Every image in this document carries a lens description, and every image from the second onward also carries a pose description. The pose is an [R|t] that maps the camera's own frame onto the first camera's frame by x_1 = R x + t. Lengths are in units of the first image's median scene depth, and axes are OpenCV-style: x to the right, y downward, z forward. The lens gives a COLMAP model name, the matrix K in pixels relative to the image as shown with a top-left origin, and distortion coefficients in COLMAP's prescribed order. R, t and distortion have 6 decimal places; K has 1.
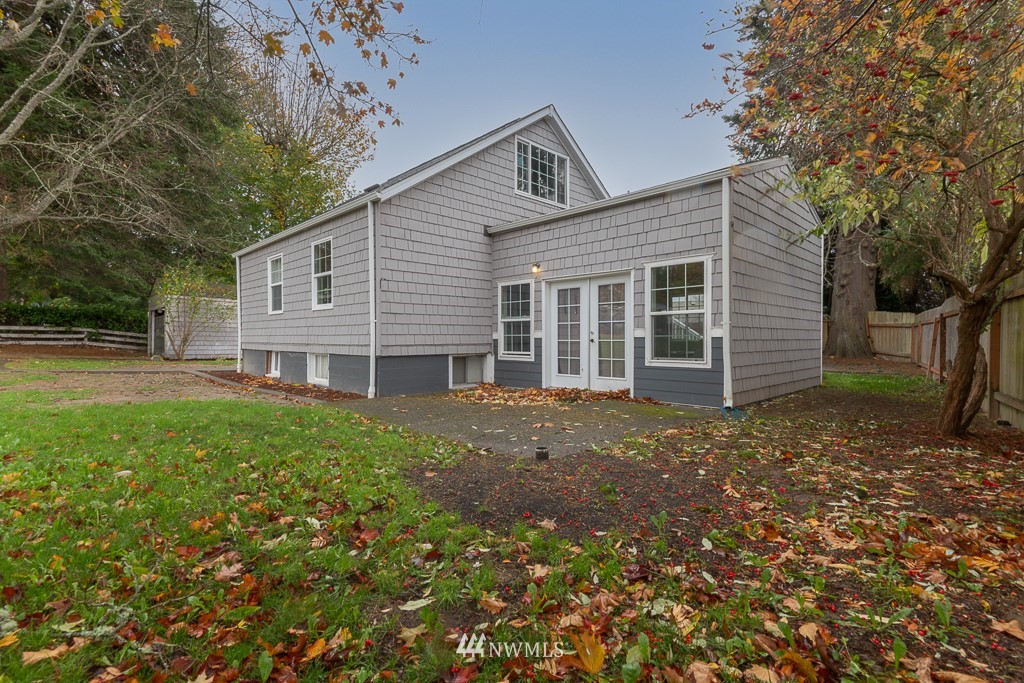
lens RADIAL K [[477.7, 0, 514.7], [0, 477.7, 341.7], [0, 0, 1]] dist [0.010545, 0.001905]
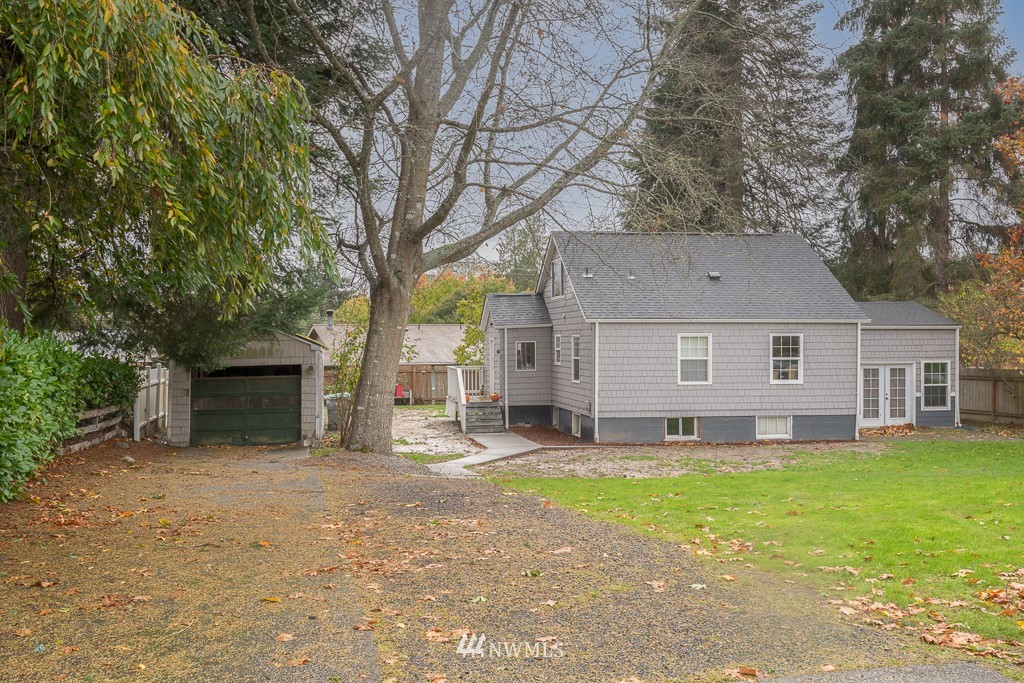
lens RADIAL K [[1058.9, 0, 518.8], [0, 1058.9, 334.3], [0, 0, 1]] dist [-0.022280, 0.000000]
pose [[0.563239, 0.002164, 0.826291, -3.916617], [0.006340, 0.999956, -0.006941, -0.225972], [-0.826269, 0.009148, 0.563201, -0.107125]]
